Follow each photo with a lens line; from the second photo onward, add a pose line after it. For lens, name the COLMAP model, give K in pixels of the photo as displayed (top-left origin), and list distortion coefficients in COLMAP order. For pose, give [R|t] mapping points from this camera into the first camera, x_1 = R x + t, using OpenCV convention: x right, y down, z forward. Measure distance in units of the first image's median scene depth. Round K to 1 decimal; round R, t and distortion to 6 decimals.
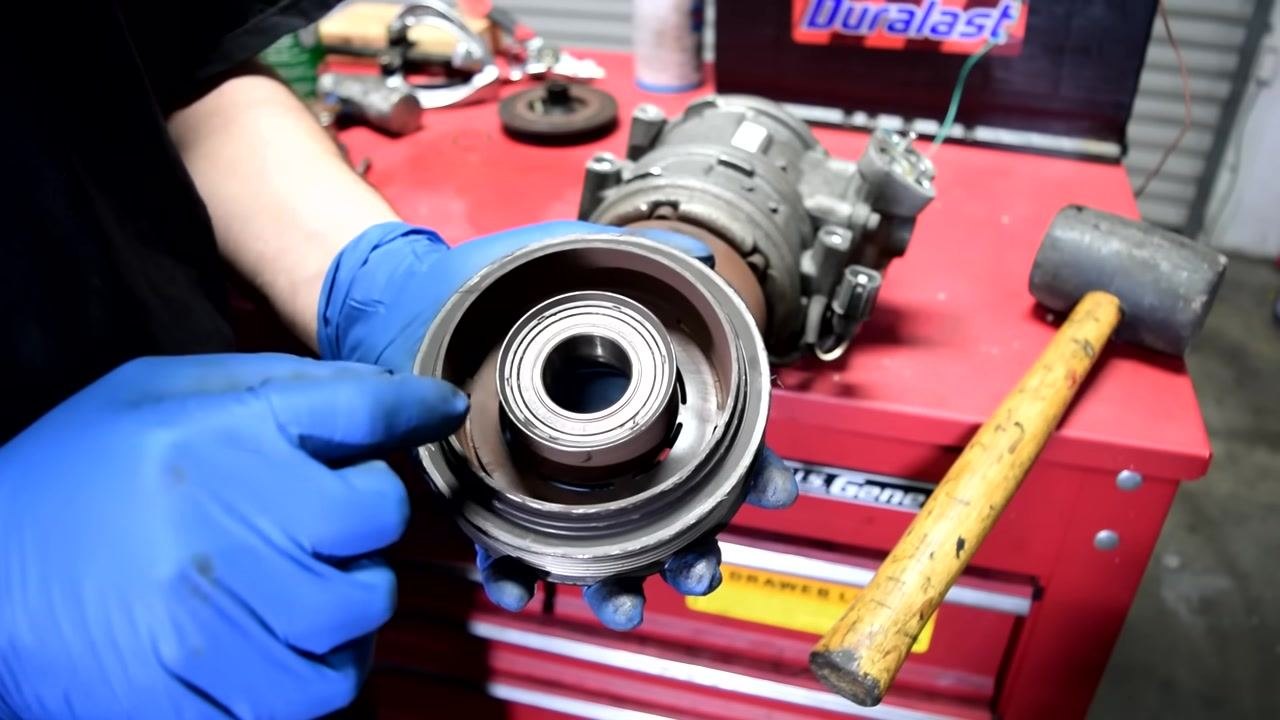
lens RADIAL K [[1006.6, 0, 641.9], [0, 1006.6, 361.5], [0, 0, 1]] dist [-0.090850, 0.002395]
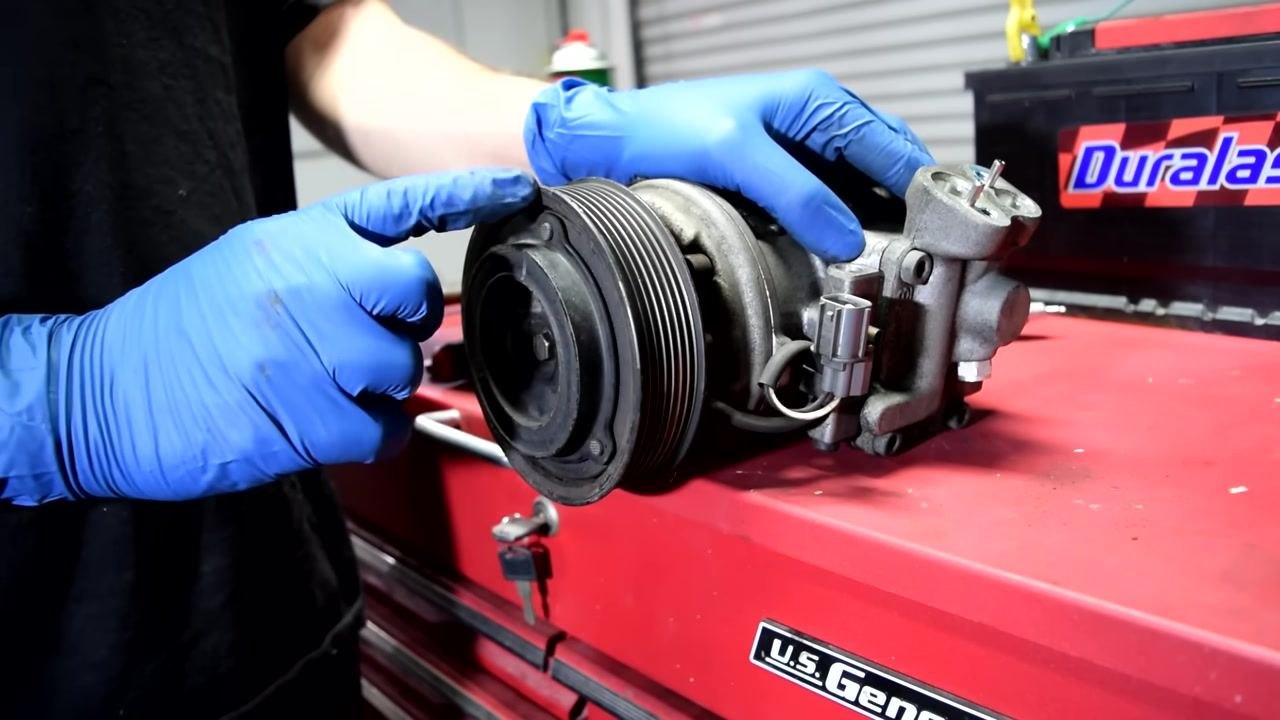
lens RADIAL K [[993.5, 0, 641.6], [0, 993.5, 360.7], [0, 0, 1]] dist [-0.087117, 0.003050]
pose [[0.829476, 0.080204, -0.552753, 0.411163], [-0.272553, 0.921935, -0.275229, 0.136906], [0.487528, 0.378951, 0.786583, 0.327590]]
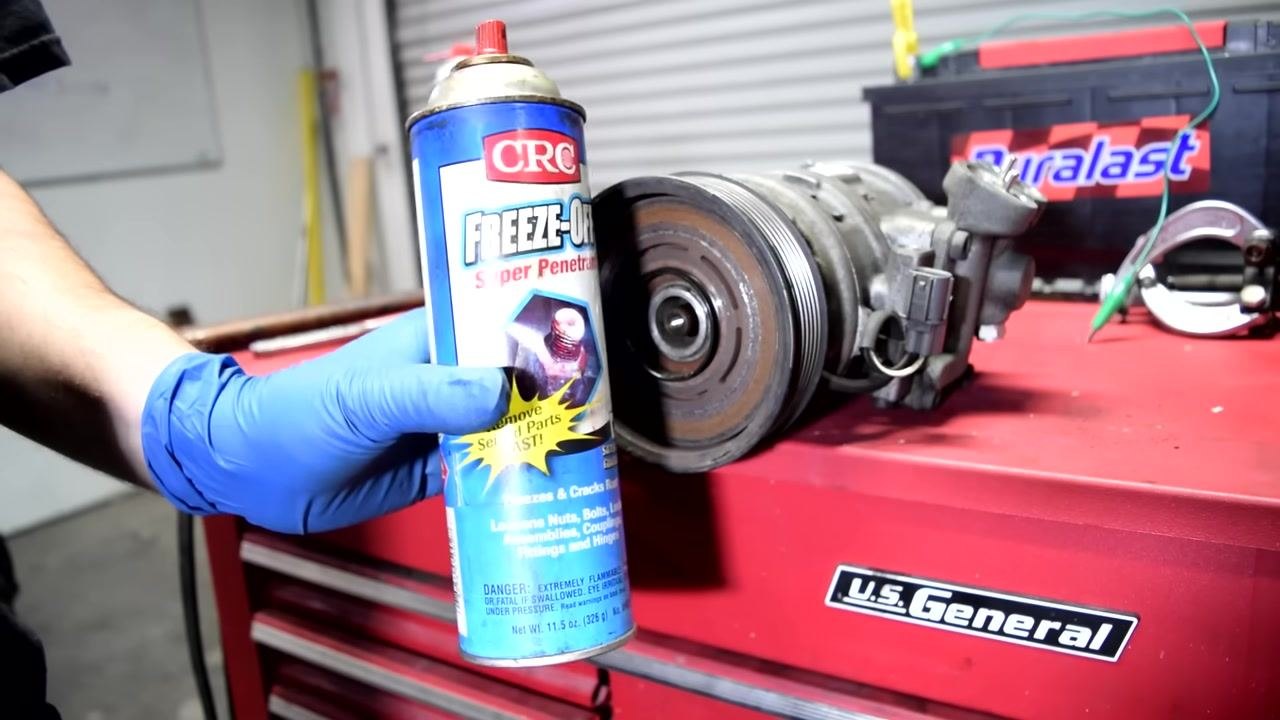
lens RADIAL K [[995.2, 0, 641.0], [0, 995.2, 359.5], [0, 0, 1]] dist [-0.091023, 0.005849]
pose [[0.947210, 0.014973, -0.320264, 0.220589], [-0.133694, 0.926364, -0.352102, 0.231988], [0.291409, 0.376332, 0.879463, 0.198196]]
